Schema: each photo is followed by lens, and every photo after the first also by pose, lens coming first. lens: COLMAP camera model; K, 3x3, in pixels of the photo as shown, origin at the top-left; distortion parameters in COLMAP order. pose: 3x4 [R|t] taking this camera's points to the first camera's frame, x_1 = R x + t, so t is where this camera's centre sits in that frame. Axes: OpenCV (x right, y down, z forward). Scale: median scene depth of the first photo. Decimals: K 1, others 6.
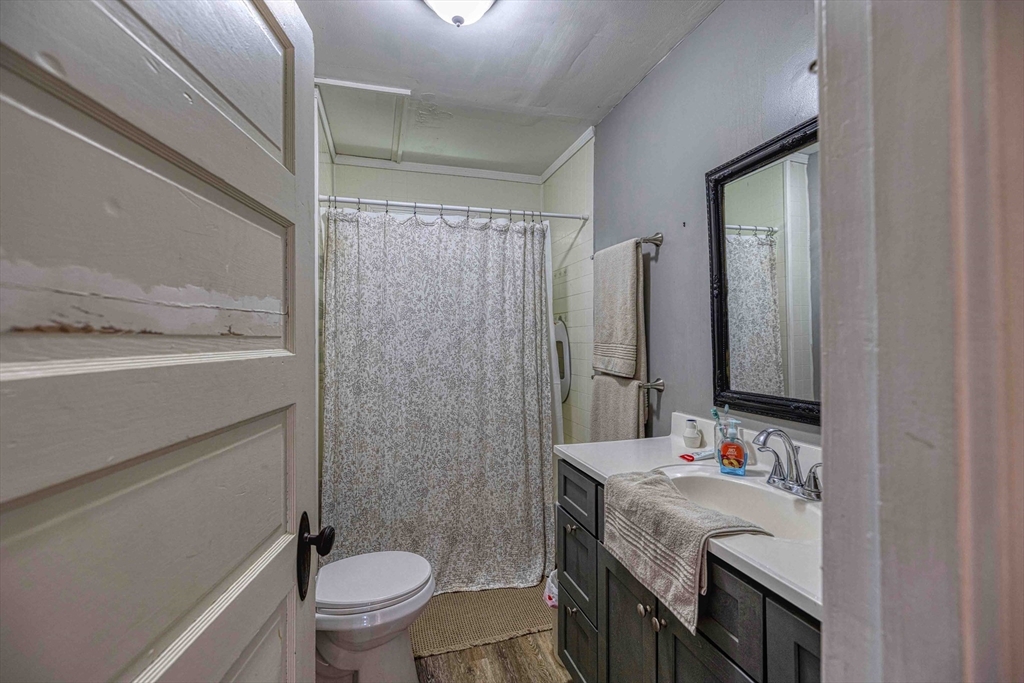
lens RADIAL K [[434.1, 0, 510.5], [0, 434.1, 338.6], [0, 0, 1]] dist [0.001162, 0.000130]
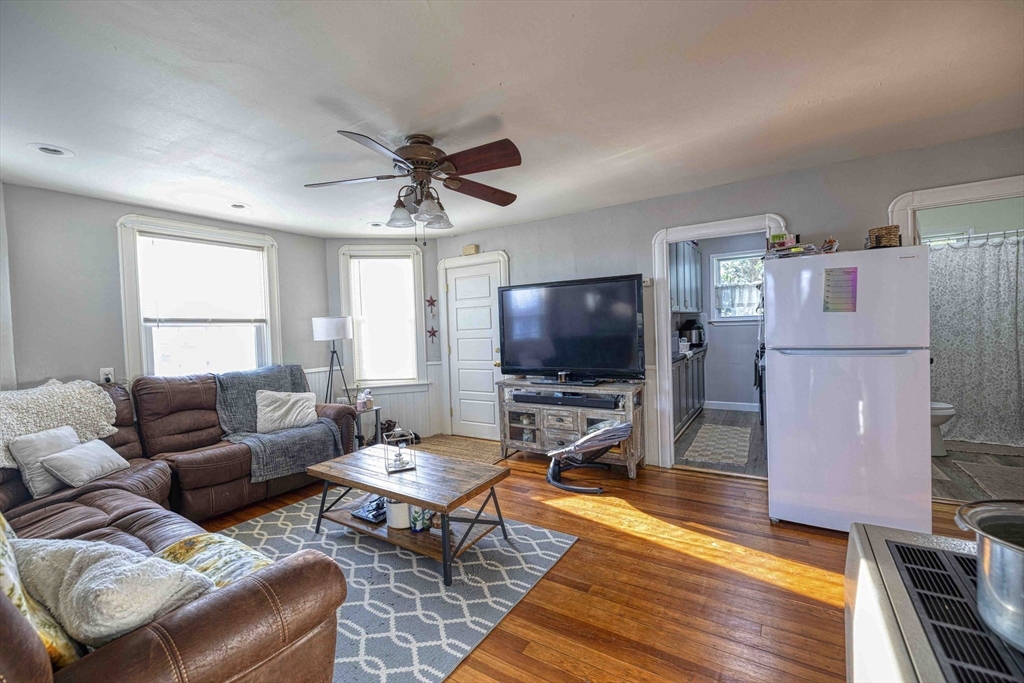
lens RADIAL K [[434.1, 0, 510.2], [0, 434.1, 338.4], [0, 0, 1]] dist [0.001162, 0.000130]
pose [[0.649927, -0.001001, -0.759996, 0.035652], [0.037635, 0.998815, 0.030869, -0.004078], [0.759065, -0.048665, 0.649194, -1.619268]]
